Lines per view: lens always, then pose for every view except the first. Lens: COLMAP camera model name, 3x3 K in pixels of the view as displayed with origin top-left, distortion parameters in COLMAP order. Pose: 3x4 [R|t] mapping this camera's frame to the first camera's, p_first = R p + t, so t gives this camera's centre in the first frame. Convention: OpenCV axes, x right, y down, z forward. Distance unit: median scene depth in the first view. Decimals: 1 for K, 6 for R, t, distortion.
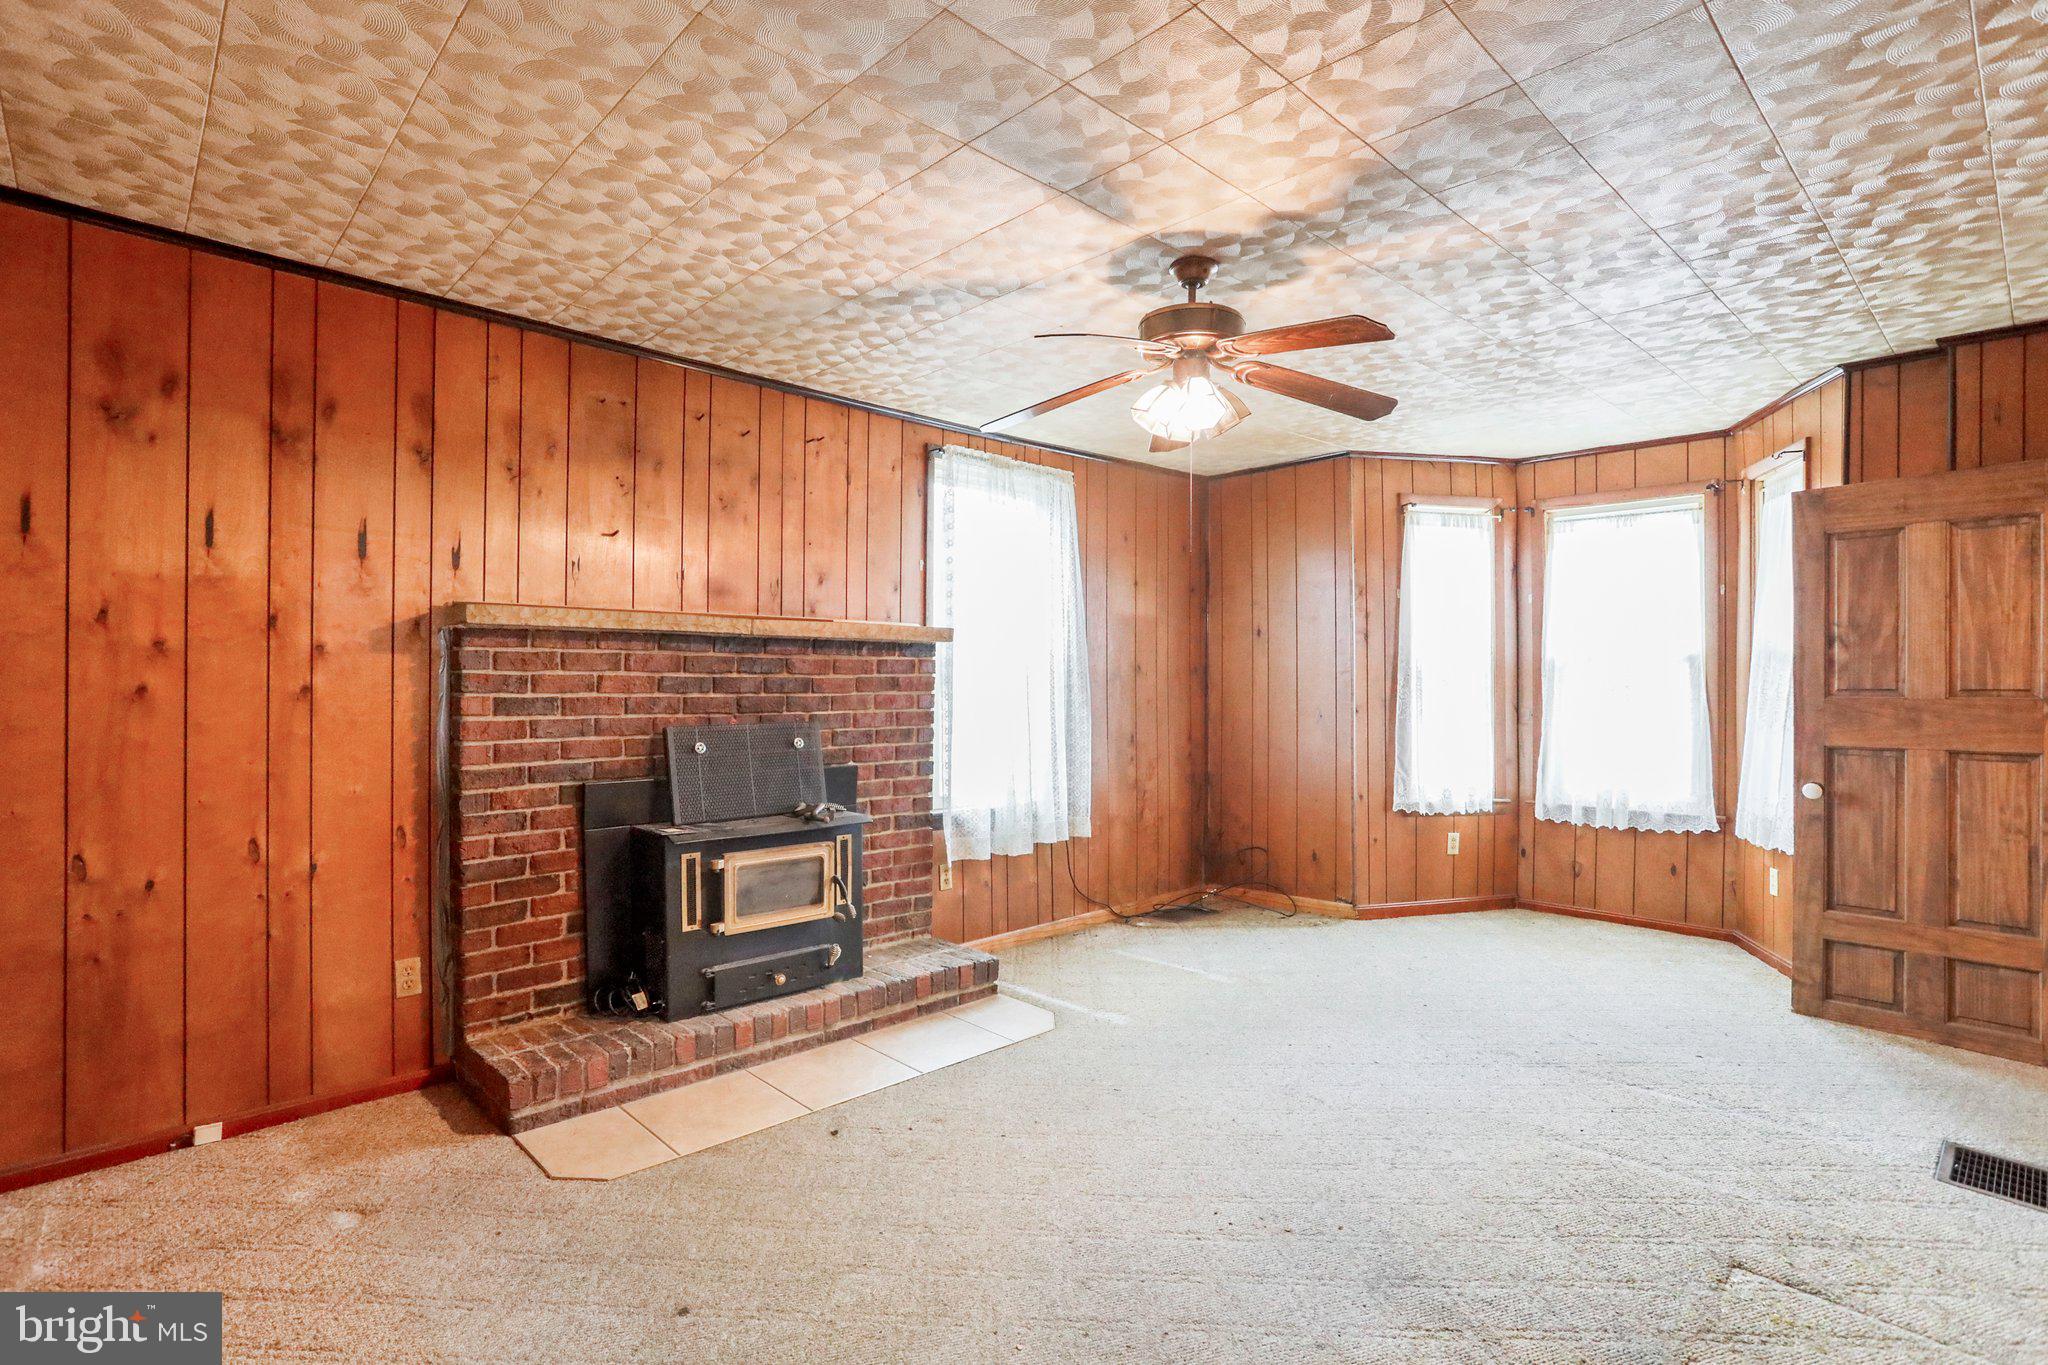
lens RADIAL K [[994.5, 0, 1018.5], [0, 994.5, 686.5], [0, 0, 1]] dist [-0.019726, 0.003027]
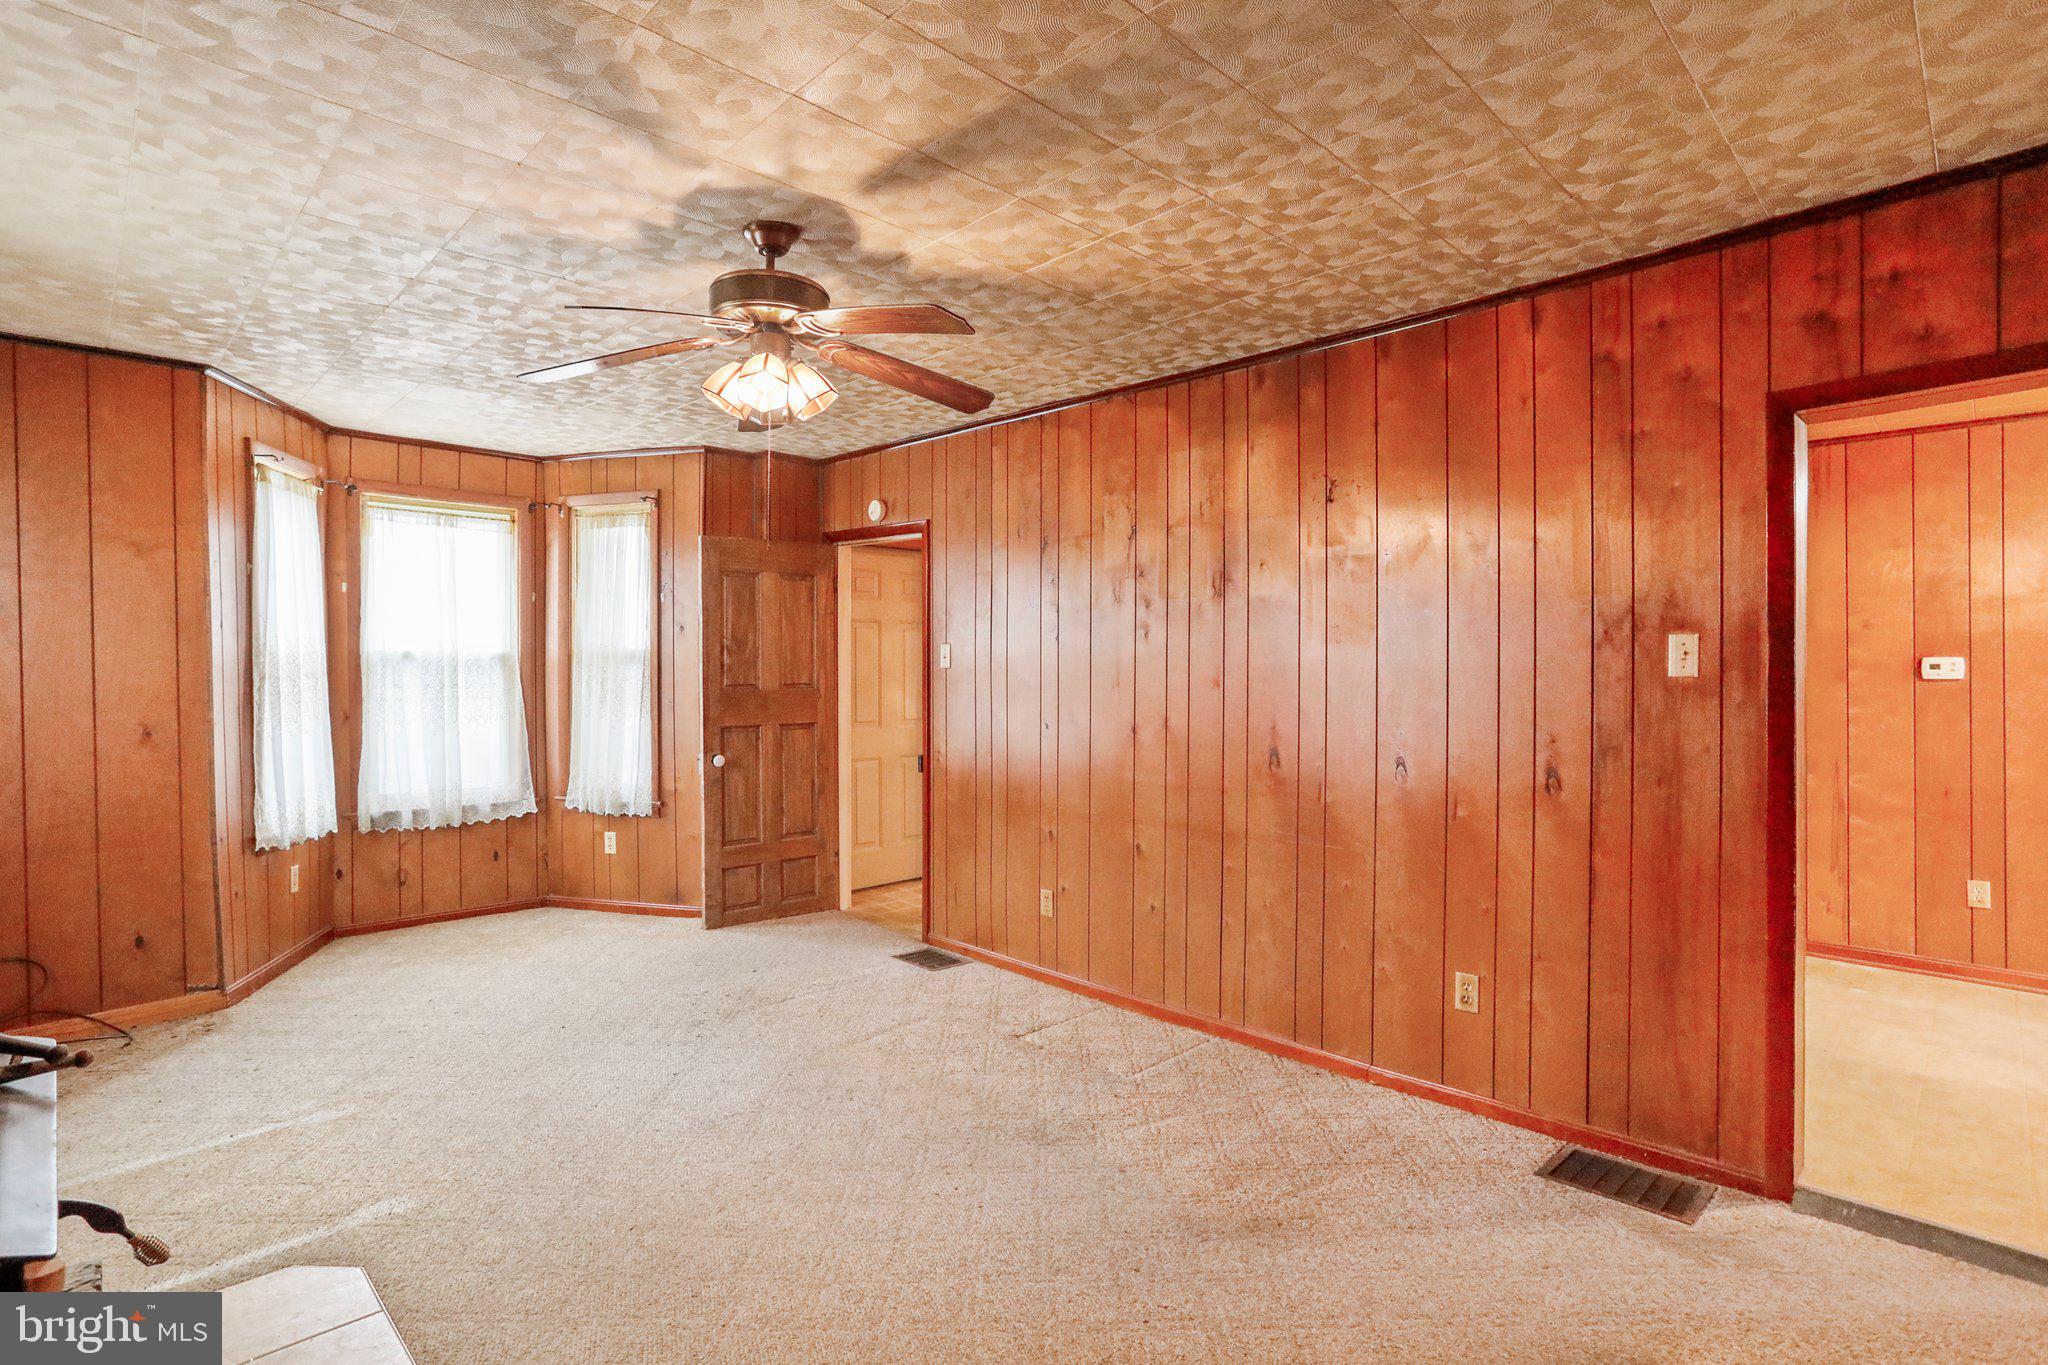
lens RADIAL K [[994.5, 0, 1018.8], [0, 994.5, 675.9], [0, 0, 1]] dist [-0.019726, 0.003027]
pose [[-0.003904, -0.008689, 0.999955, -0.530499], [0.005262, 0.999948, 0.008709, -0.018926], [-0.999979, 0.005296, -0.003858, 0.567220]]
